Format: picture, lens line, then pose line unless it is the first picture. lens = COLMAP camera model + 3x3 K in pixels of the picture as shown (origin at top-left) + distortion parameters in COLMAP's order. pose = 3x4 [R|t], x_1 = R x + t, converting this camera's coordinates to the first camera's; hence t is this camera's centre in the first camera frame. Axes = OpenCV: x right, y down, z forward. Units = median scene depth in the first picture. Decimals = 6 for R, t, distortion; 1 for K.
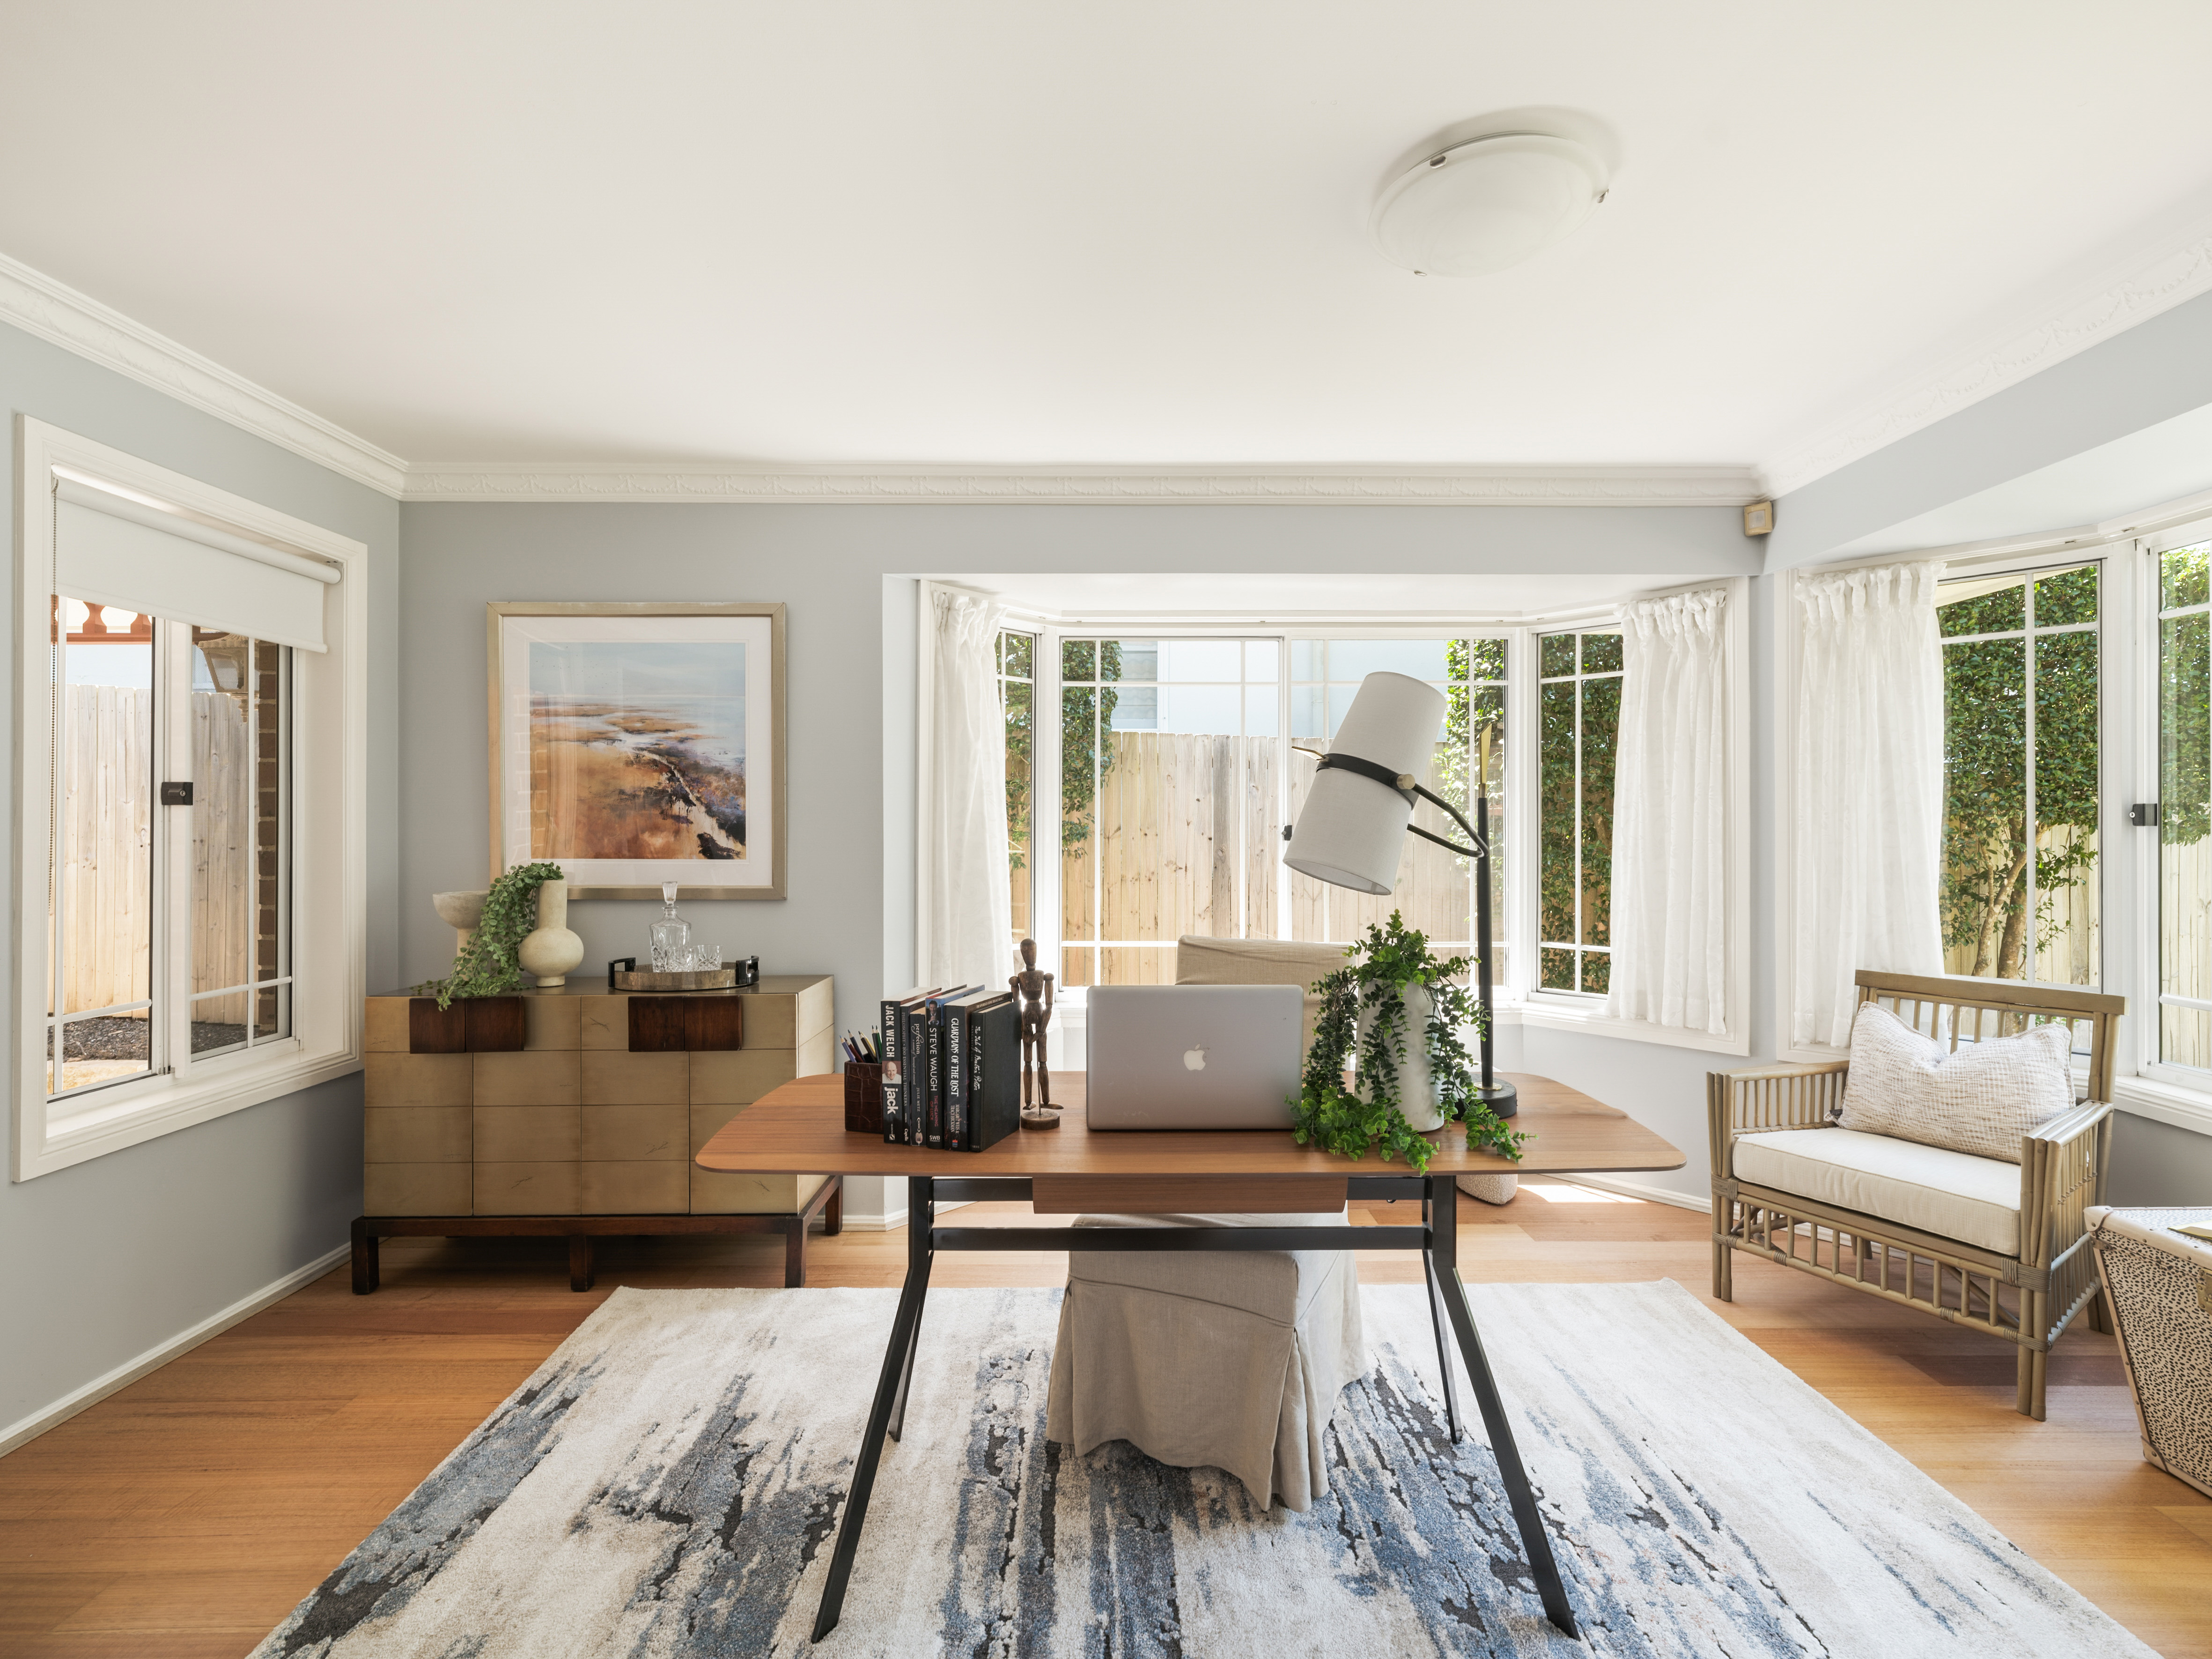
lens RADIAL K [[1011.7, 0, 1103.4], [0, 1011.7, 826.4], [0, 0, 1]] dist [0.008360, 0.001408]
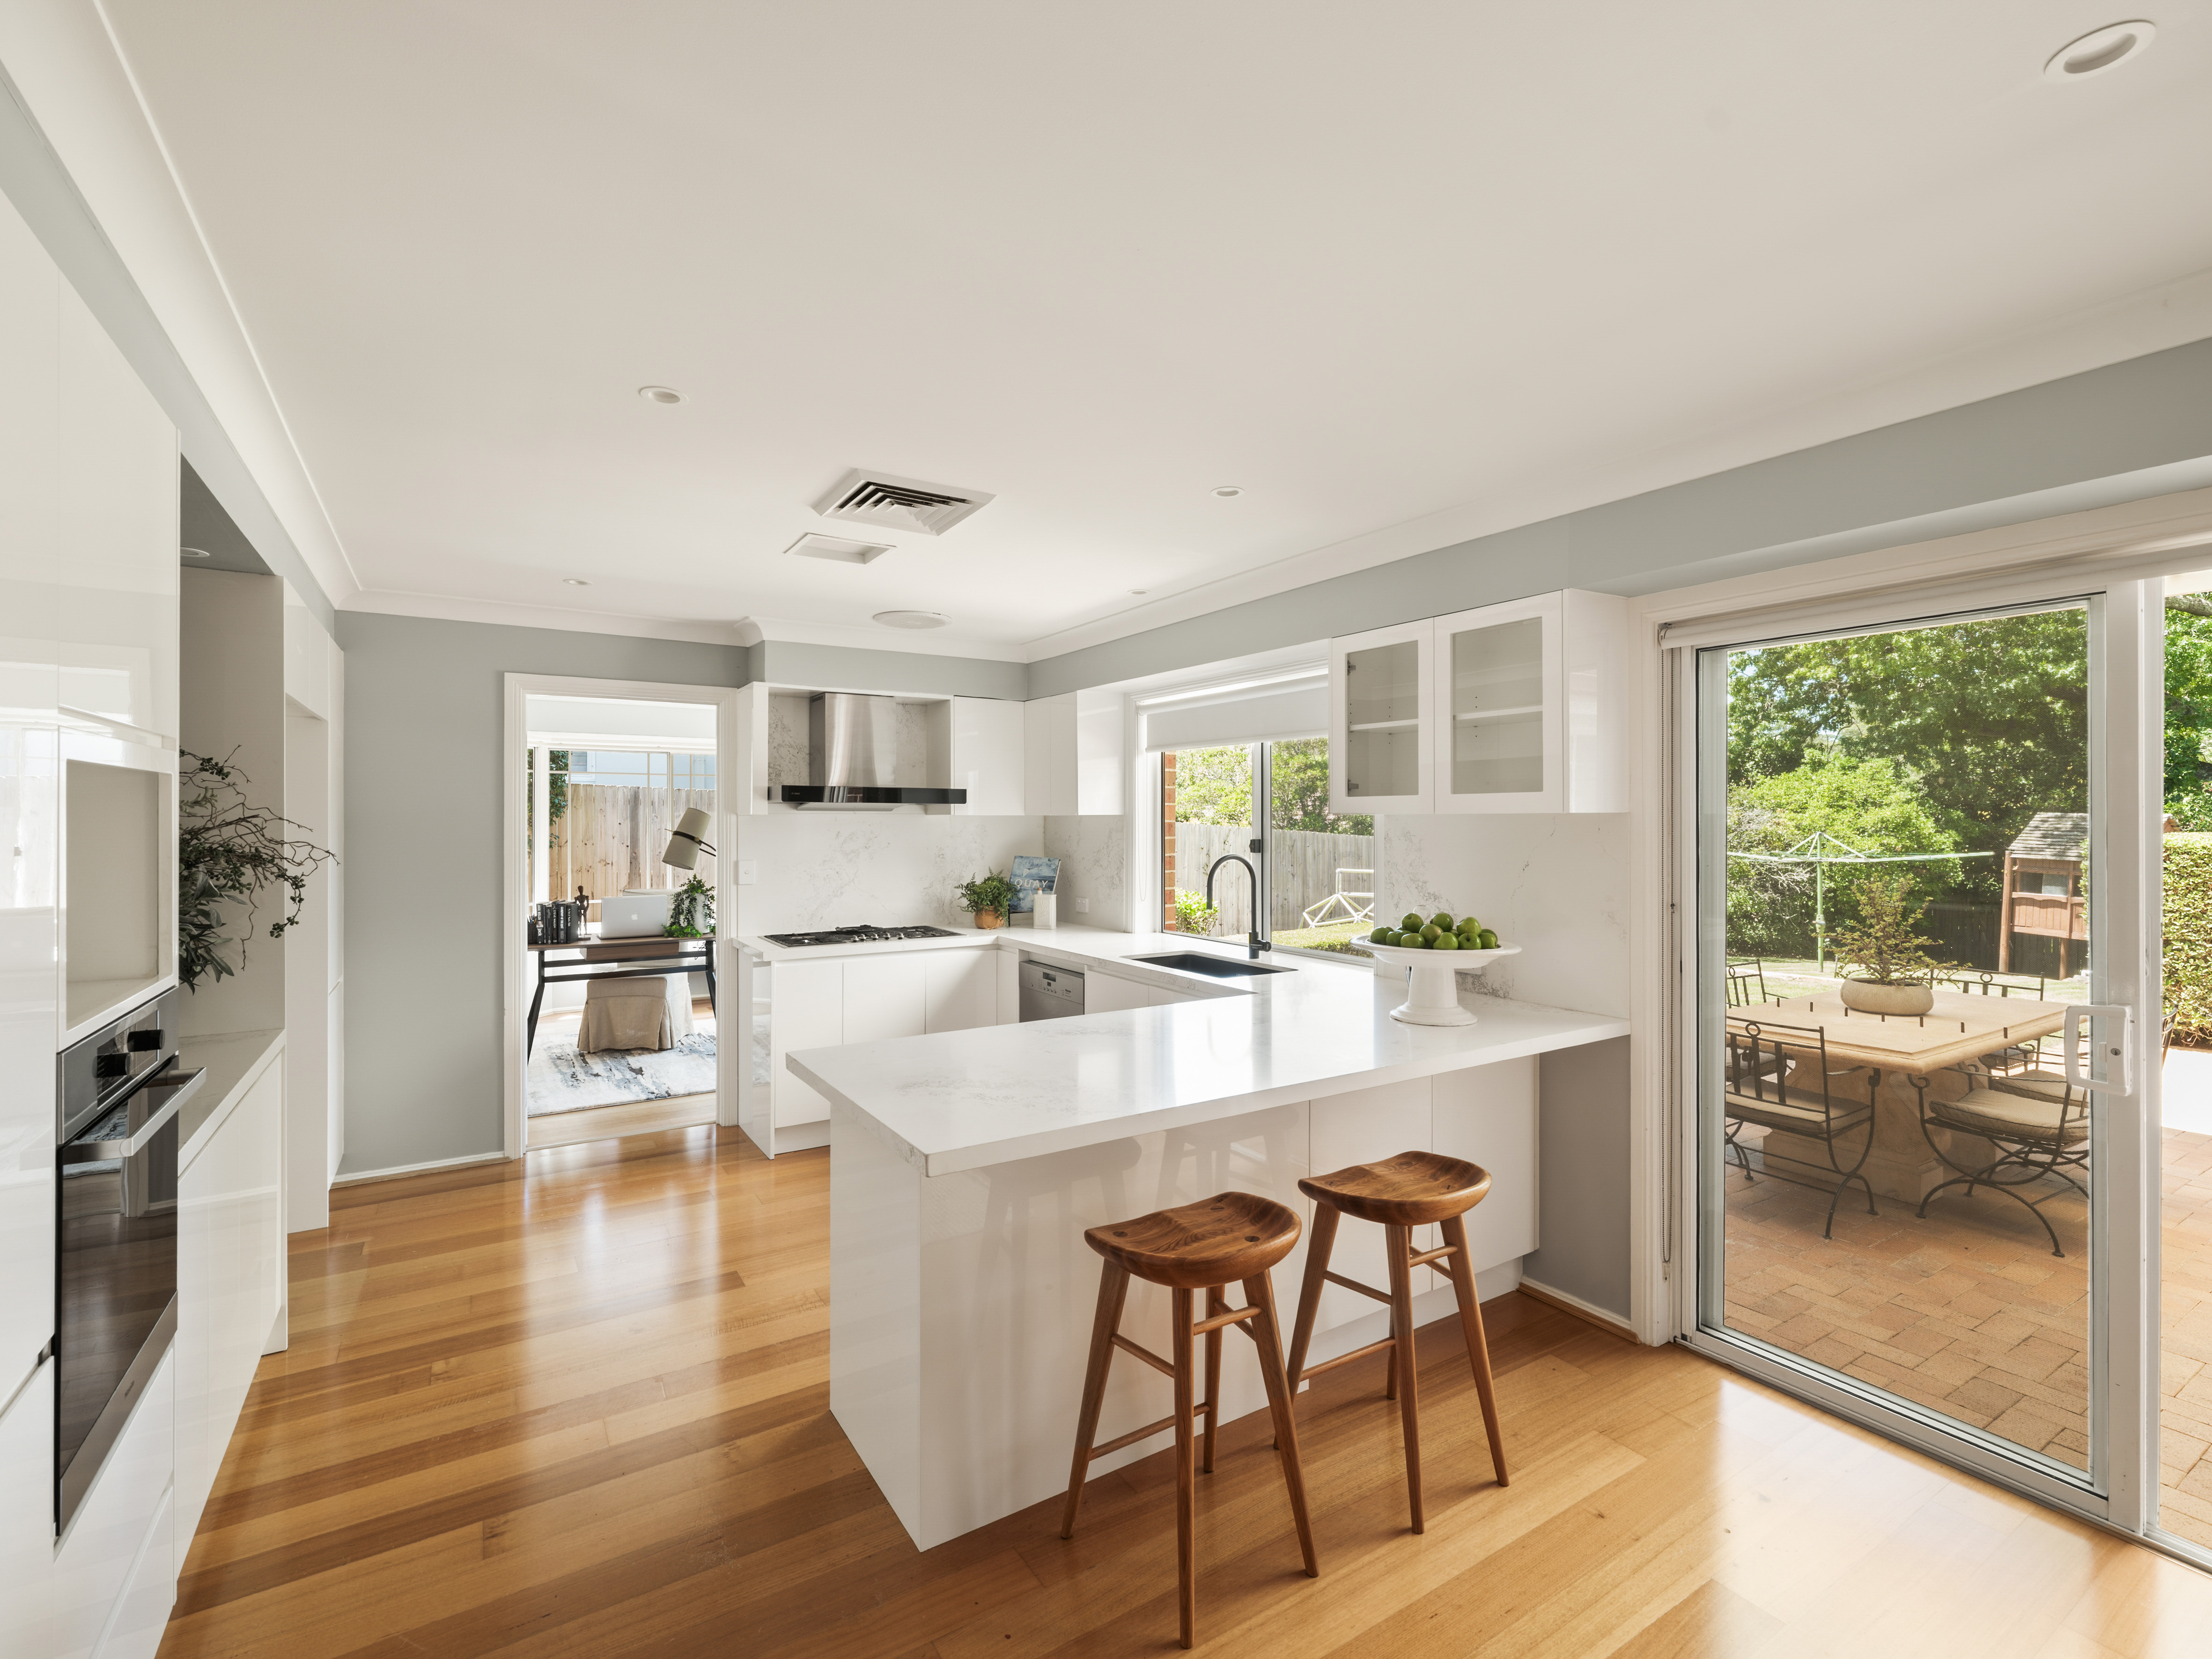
lens RADIAL K [[1011.7, 0, 1105.5], [0, 1011.7, 823.3], [0, 0, 1]] dist [0.008360, 0.001408]
pose [[0.846404, -0.001964, 0.532538, -0.379416], [-0.001911, 0.999976, 0.006727, -0.119825], [-0.532538, -0.006711, 0.846379, -2.715062]]
